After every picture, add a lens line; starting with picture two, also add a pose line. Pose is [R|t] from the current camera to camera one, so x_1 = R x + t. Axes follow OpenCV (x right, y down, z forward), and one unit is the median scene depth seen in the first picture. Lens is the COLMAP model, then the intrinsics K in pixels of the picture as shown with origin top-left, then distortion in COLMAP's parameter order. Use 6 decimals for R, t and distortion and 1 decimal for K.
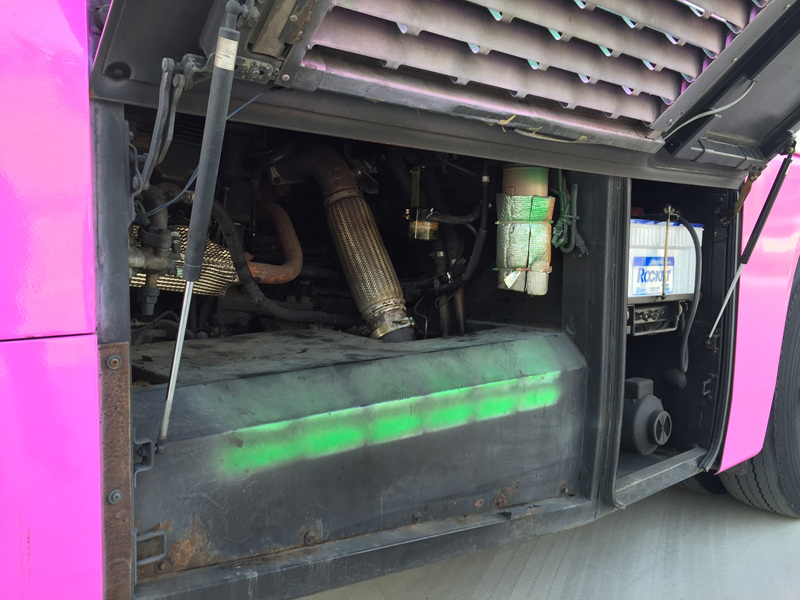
lens RADIAL K [[680.5, 0, 397.2], [0, 680.5, 299.4], [0, 0, 1]] dist [0.049872, 0.000005]
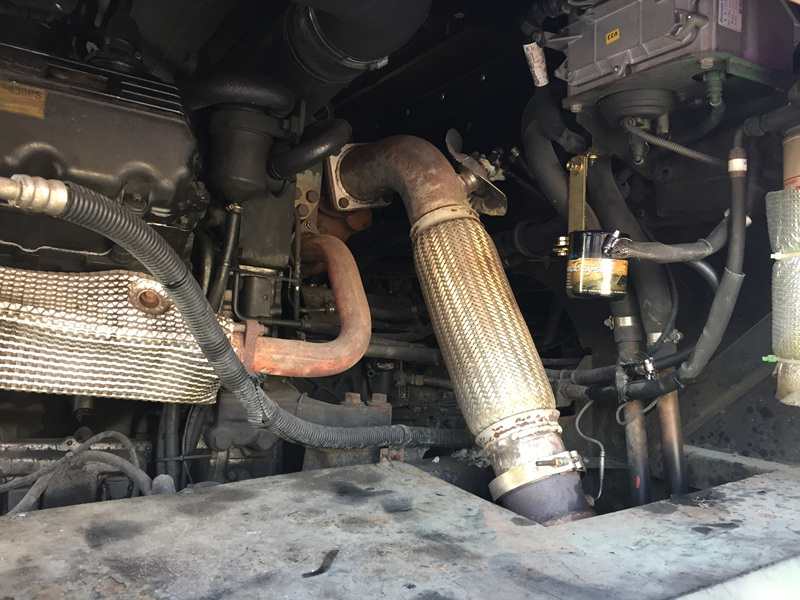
lens RADIAL K [[680.5, 0, 399.9], [0, 680.5, 295.2], [0, 0, 1]] dist [0.049872, 0.000005]
pose [[0.982907, -0.005298, -0.184026, -0.011376], [-0.010863, 0.996175, -0.086702, -0.040417], [0.183781, 0.087219, 0.979090, 0.462673]]
